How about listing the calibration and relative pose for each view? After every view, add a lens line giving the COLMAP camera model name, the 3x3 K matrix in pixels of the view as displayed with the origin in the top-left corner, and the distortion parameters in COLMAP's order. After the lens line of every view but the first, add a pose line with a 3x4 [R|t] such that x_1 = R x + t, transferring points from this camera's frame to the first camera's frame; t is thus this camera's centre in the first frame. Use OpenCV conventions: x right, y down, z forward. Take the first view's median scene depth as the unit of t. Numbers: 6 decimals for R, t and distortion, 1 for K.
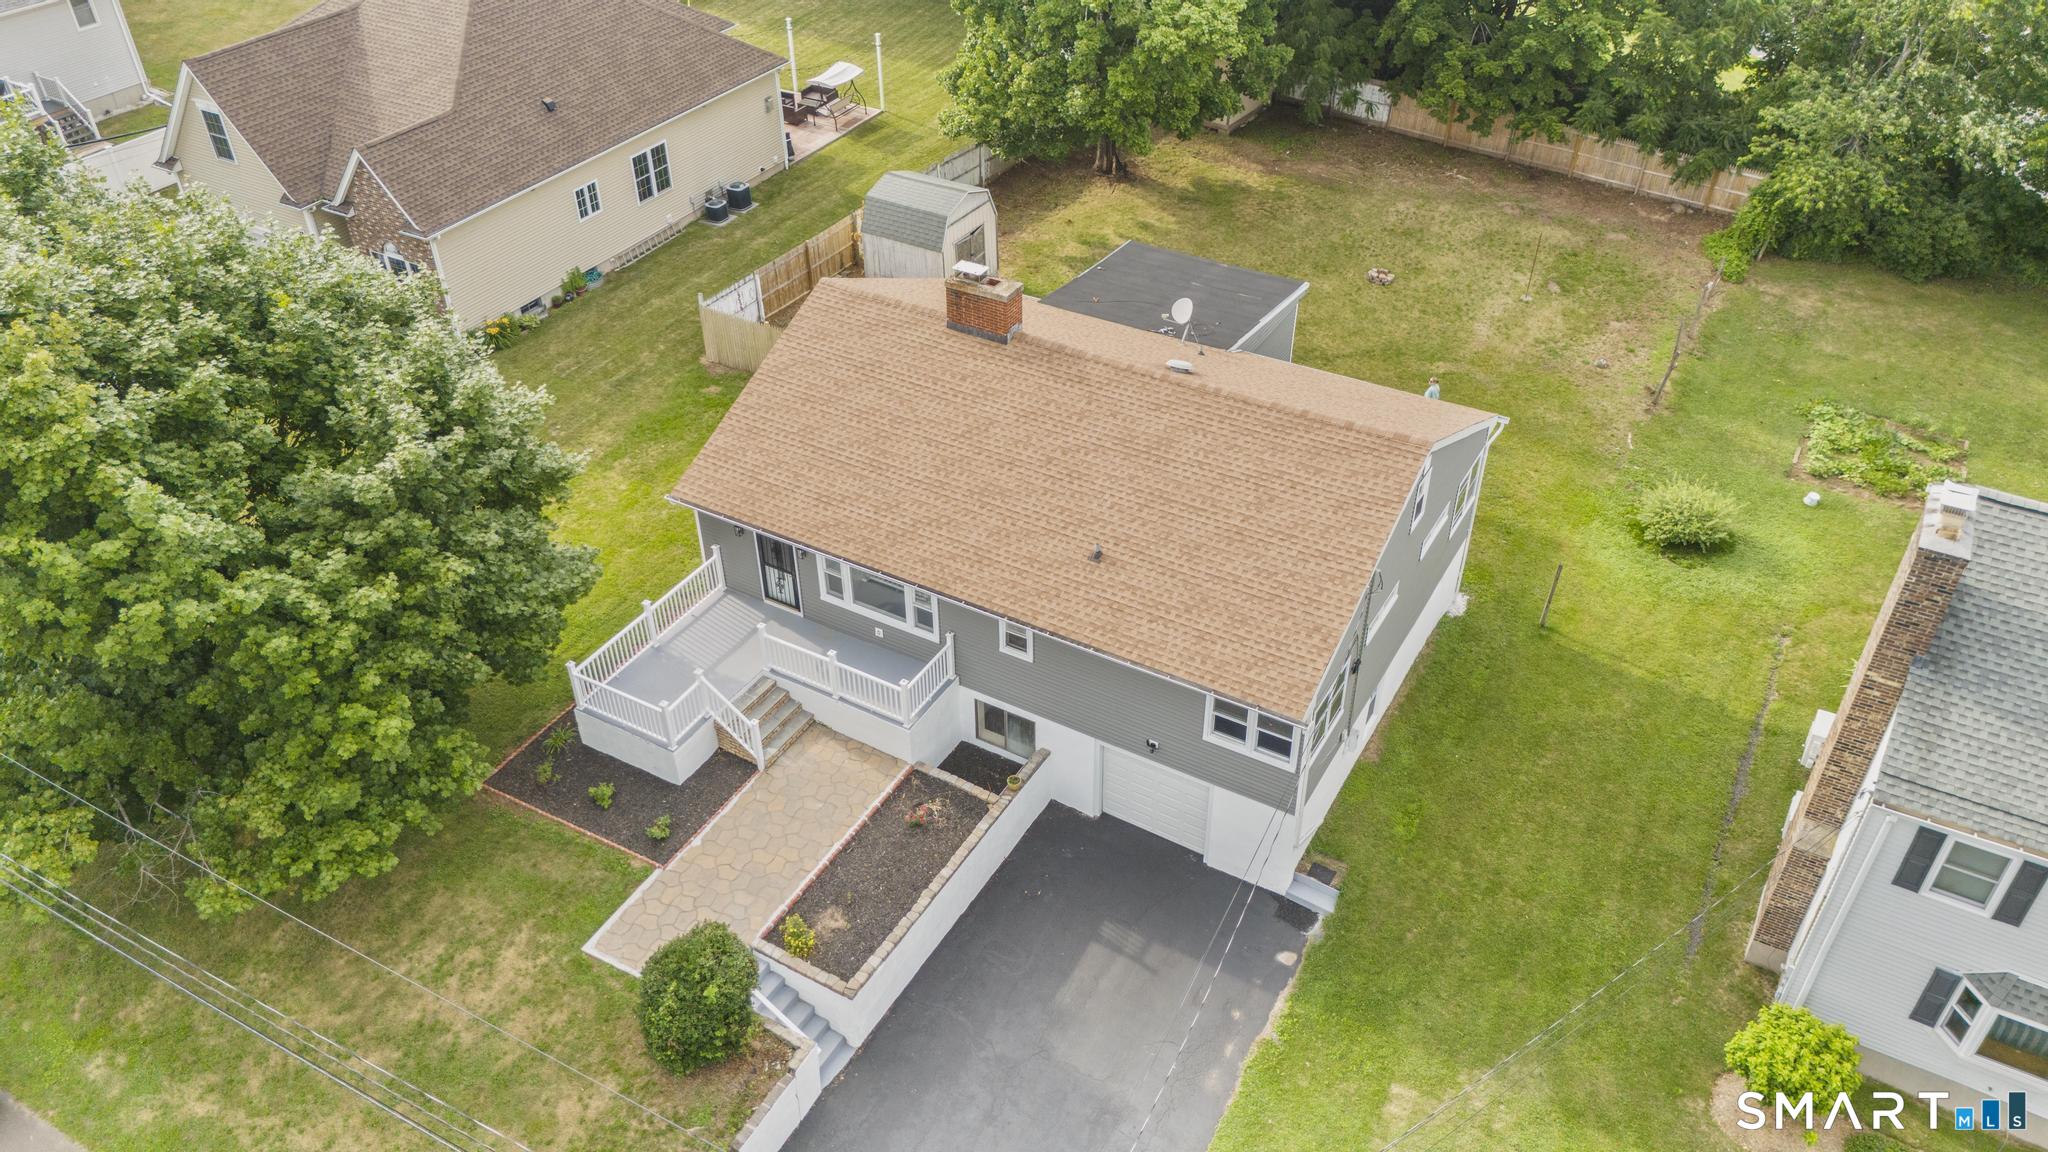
lens RADIAL K [[1516.2, 0, 1018.2], [0, 1516.2, 569.7], [0, 0, 1]] dist [0.061436, -0.057878]
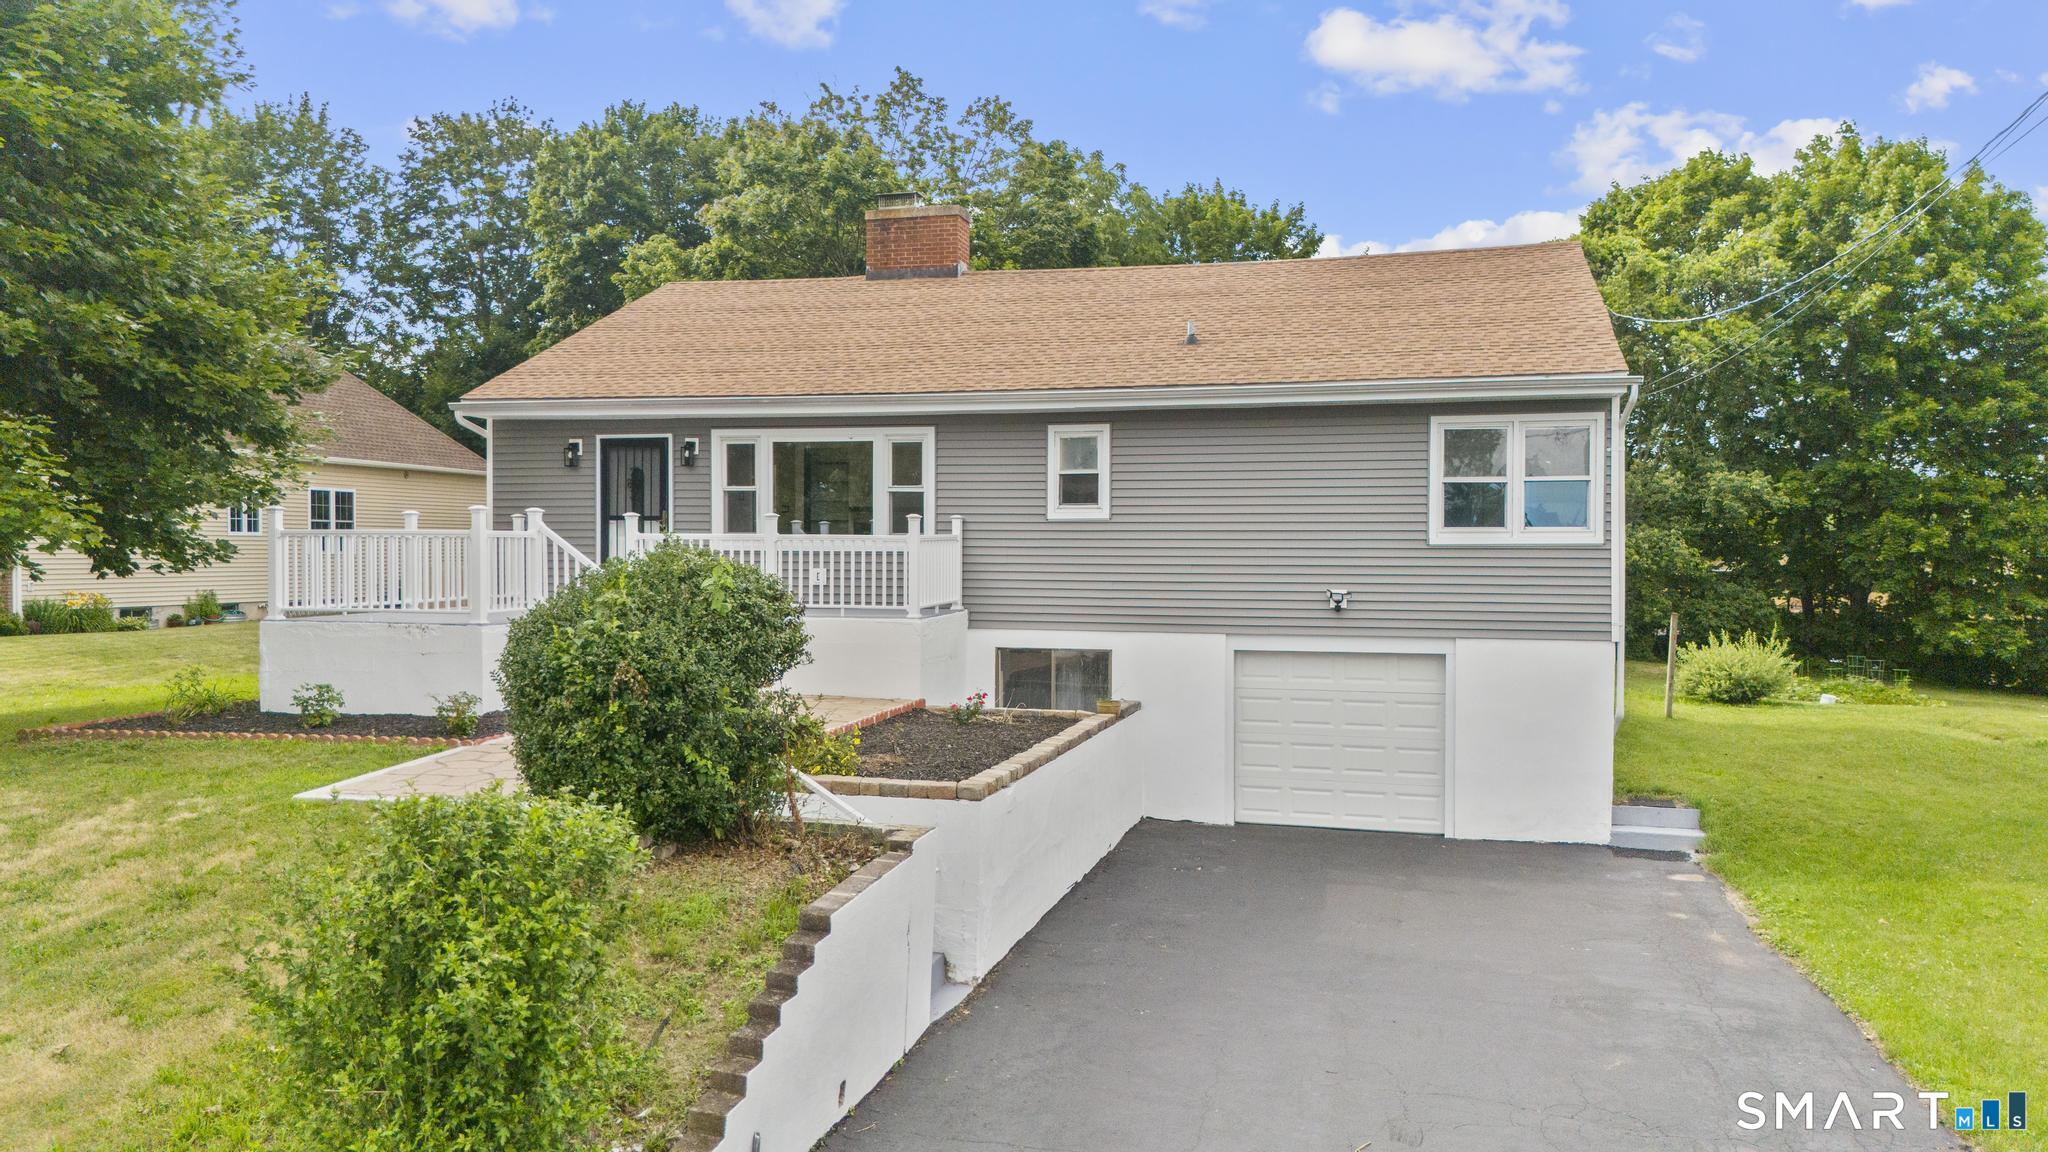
lens RADIAL K [[1525.8, 0, 1024.0], [0, 1525.8, 576.0], [0, 0, 1]] dist [0.063580, -0.062863]
pose [[0.961620, 0.011717, 0.274134, -0.179875], [0.151800, 0.809543, -0.567094, 0.397515], [-0.228568, 0.586943, 0.776695, 0.511448]]
